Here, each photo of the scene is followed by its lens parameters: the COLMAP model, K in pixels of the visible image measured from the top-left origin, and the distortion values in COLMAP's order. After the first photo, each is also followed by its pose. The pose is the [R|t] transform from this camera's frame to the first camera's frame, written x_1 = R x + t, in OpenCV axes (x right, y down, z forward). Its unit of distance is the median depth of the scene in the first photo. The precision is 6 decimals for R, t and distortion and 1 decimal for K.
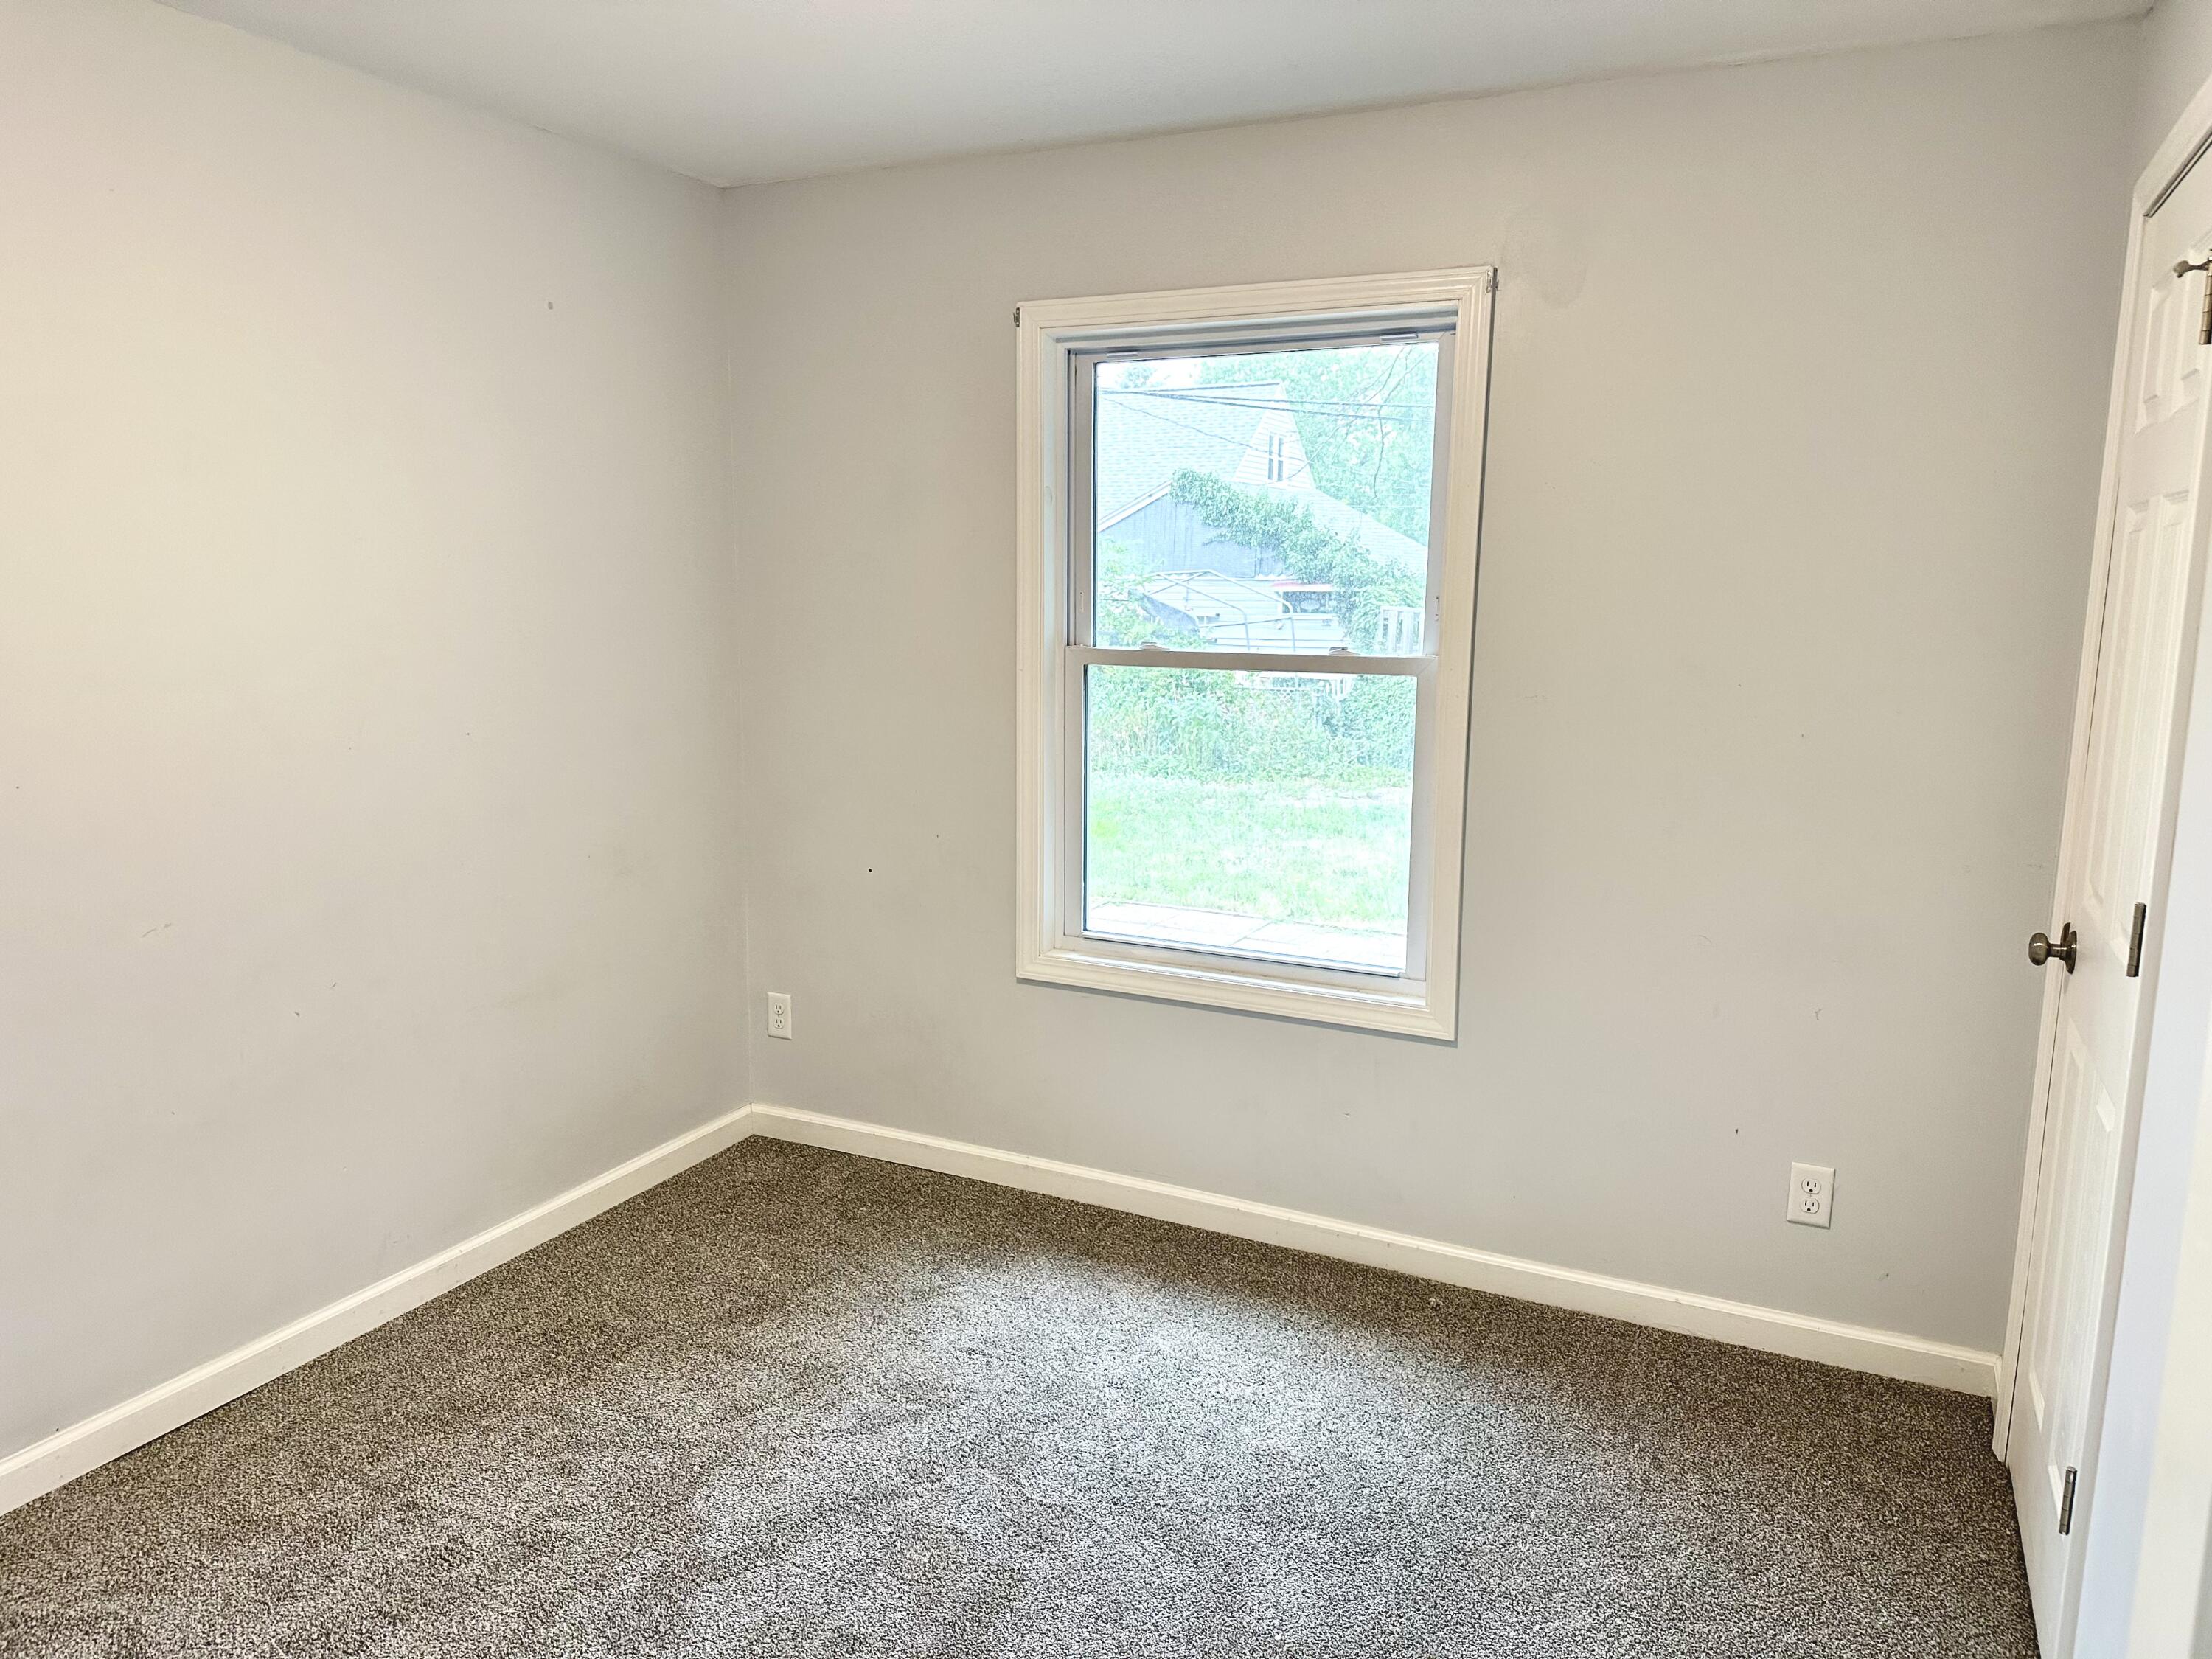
lens RADIAL K [[1531.5, 0, 1092.3], [0, 1531.5, 836.3], [0, 0, 1]] dist [0.111842, -0.185361]
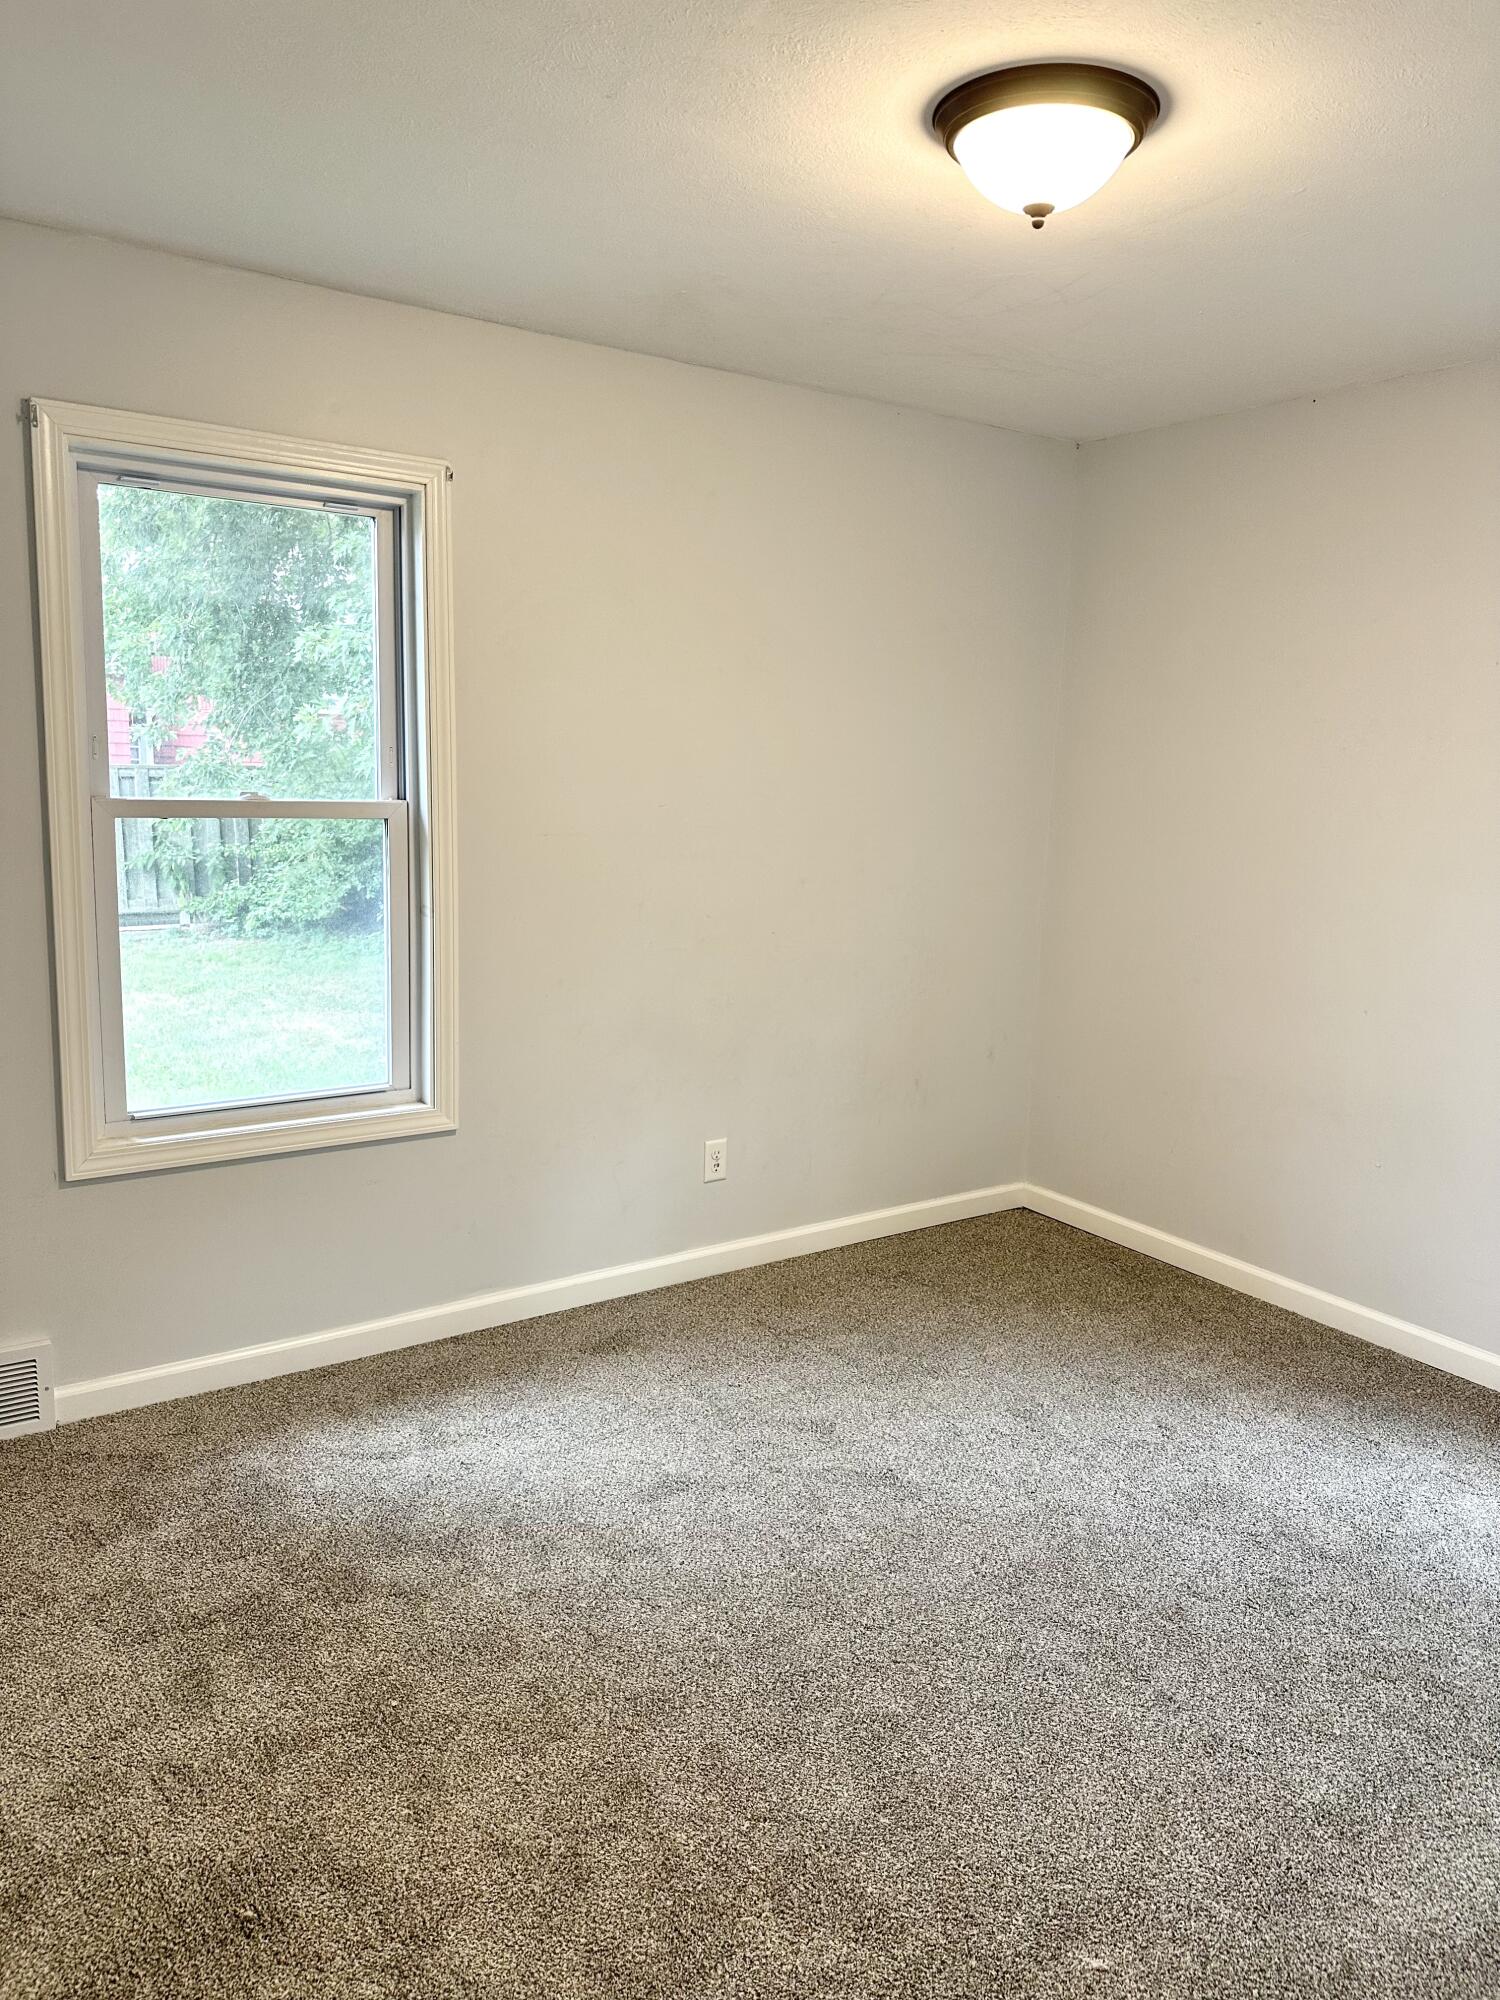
lens RADIAL K [[1384.7, 0, 755.5], [0, 1384.7, 974.4], [0, 0, 1]] dist [0.111842, -0.185361]
pose [[0.481988, -0.136083, 0.865546, -0.552951], [0.120089, 0.988803, 0.088589, -0.049772], [-0.867909, 0.061243, 0.492933, 0.280226]]
